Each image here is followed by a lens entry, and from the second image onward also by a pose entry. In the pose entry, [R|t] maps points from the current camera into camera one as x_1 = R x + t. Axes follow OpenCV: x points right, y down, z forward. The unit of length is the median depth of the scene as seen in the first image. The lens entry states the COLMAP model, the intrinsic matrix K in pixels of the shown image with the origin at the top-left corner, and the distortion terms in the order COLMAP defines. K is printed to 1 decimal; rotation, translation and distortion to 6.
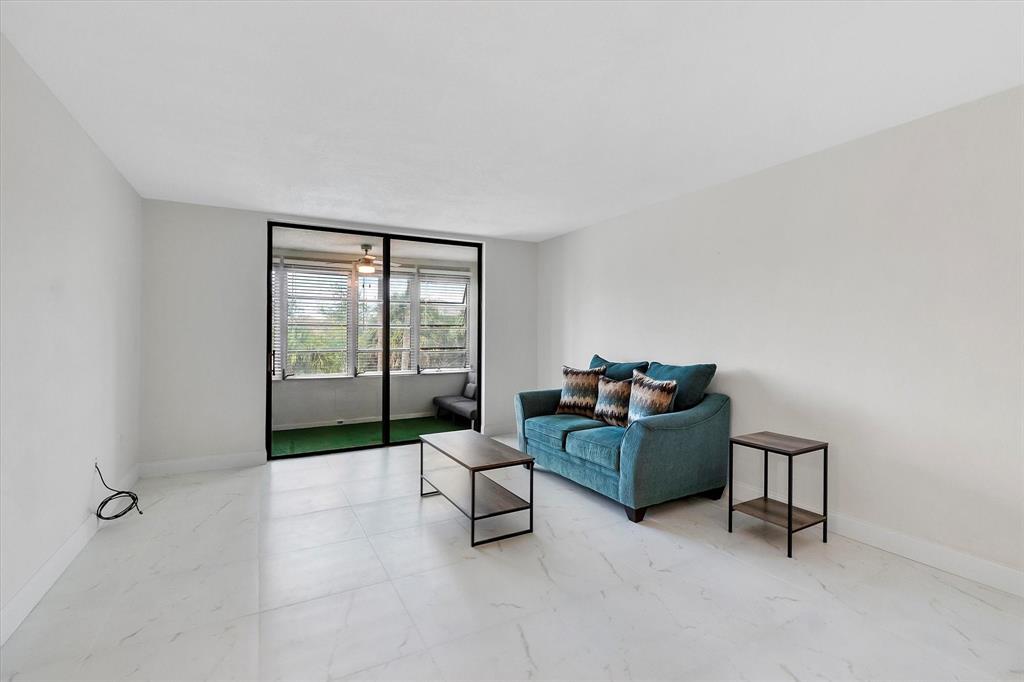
lens RADIAL K [[450.8, 0, 509.7], [0, 450.8, 333.0], [0, 0, 1]] dist [0.000674, -0.000243]
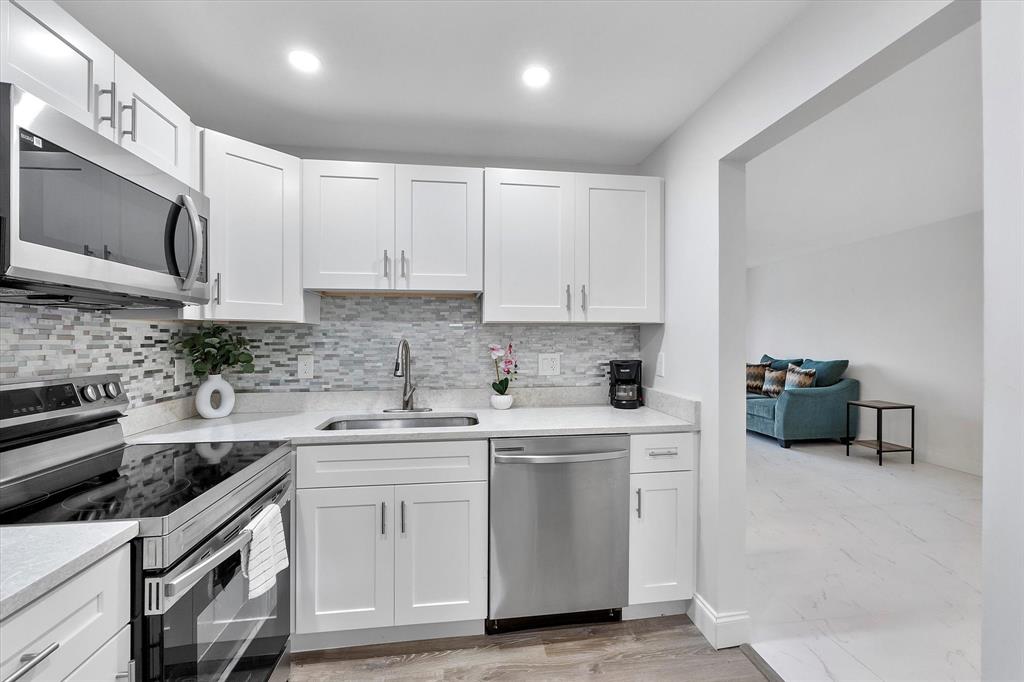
lens RADIAL K [[432.6, 0, 516.6], [0, 432.6, 339.3], [0, 0, 1]] dist [-0.000148, -0.000195]
pose [[0.931651, -0.003021, -0.363341, -0.065483], [0.003510, 0.999994, 0.000684, -0.006818], [0.363337, -0.001913, 0.931656, -0.771350]]
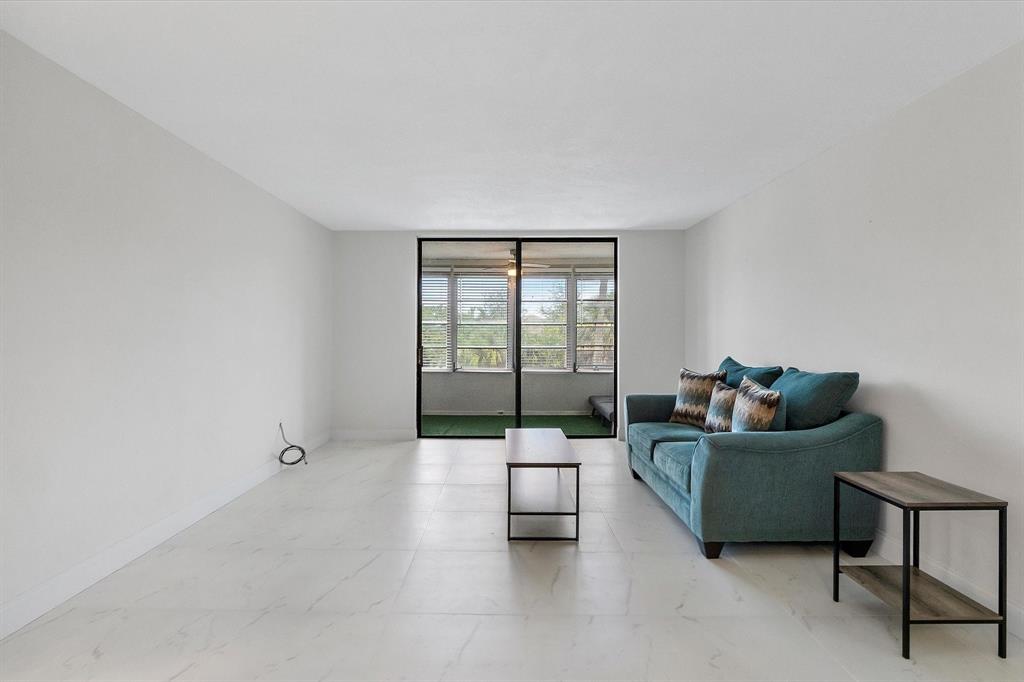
lens RADIAL K [[450.8, 0, 509.7], [0, 450.8, 333.0], [0, 0, 1]] dist [0.000674, -0.000243]
pose [[0.878327, 0.000475, -0.478061, 0.291965], [0.000104, 0.999999, 0.001184, 0.003619], [0.478061, -0.001090, 0.878326, 0.079303]]
